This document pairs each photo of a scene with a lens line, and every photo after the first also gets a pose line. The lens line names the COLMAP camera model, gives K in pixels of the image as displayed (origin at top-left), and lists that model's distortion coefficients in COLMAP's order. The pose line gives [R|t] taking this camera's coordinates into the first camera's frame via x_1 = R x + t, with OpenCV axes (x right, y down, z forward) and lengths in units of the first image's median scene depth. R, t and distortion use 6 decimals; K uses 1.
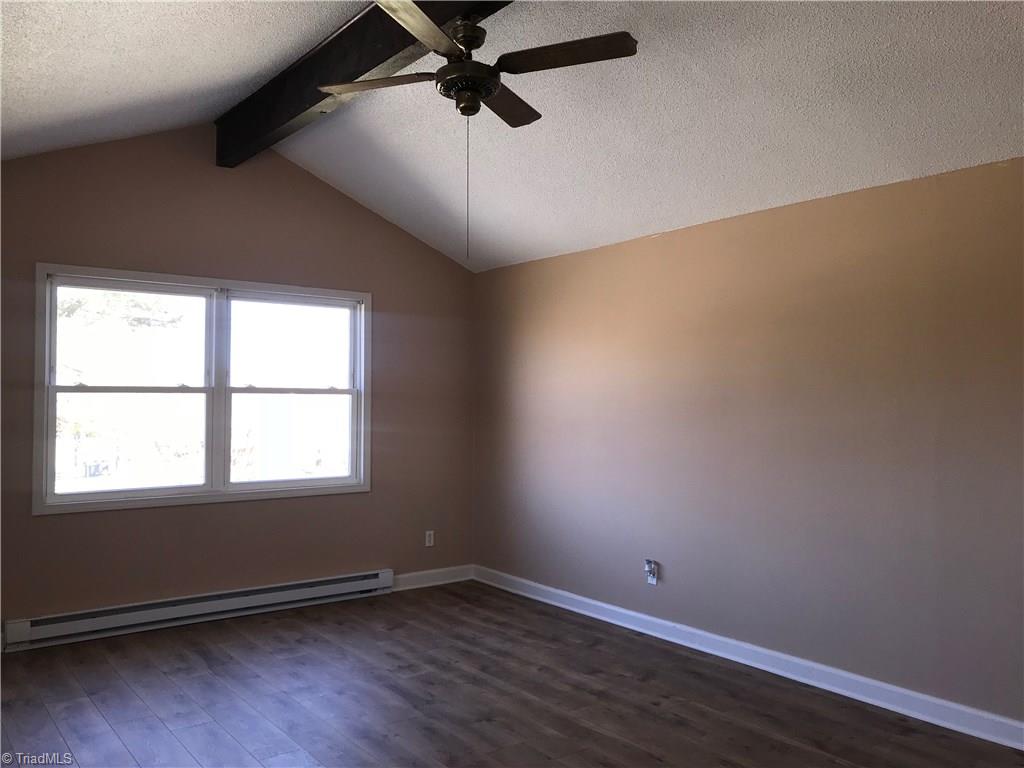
lens RADIAL K [[848.6, 0, 509.0], [0, 848.6, 380.6], [0, 0, 1]] dist [0.035400, -0.037284]
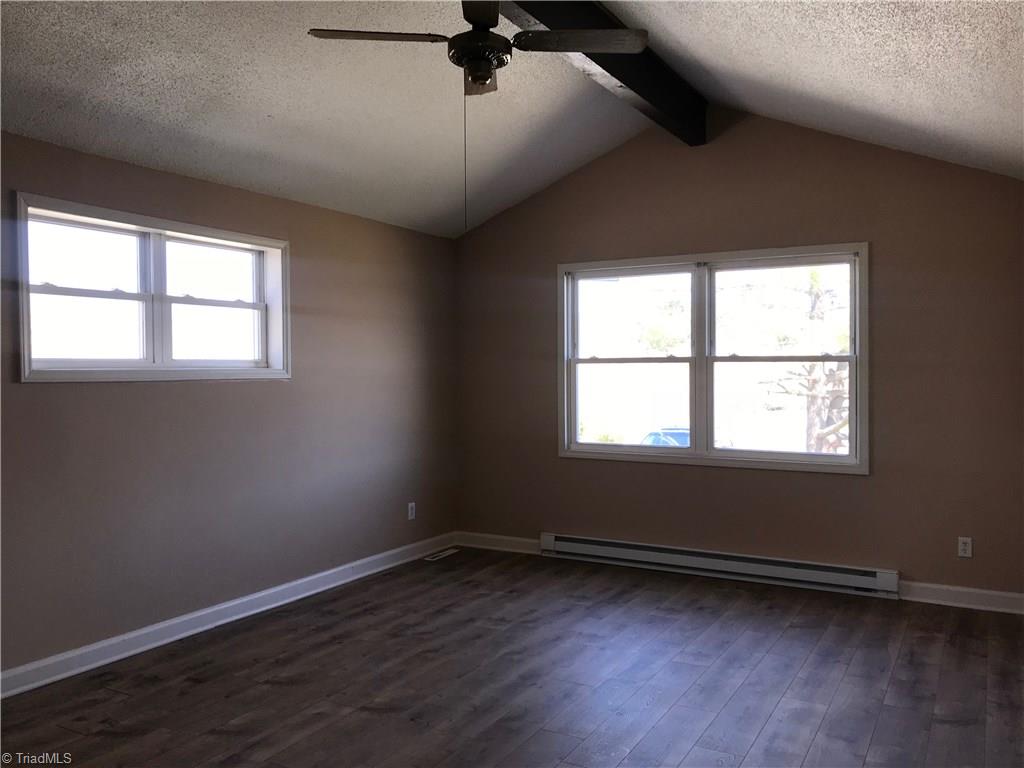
lens RADIAL K [[848.6, 0, 509.0], [0, 848.6, 380.6], [0, 0, 1]] dist [0.035400, -0.037284]
pose [[0.397875, 0.012007, -0.917361, 0.534108], [0.023502, 0.999453, 0.023275, 0.007084], [0.917138, -0.030820, 0.397375, 0.365519]]
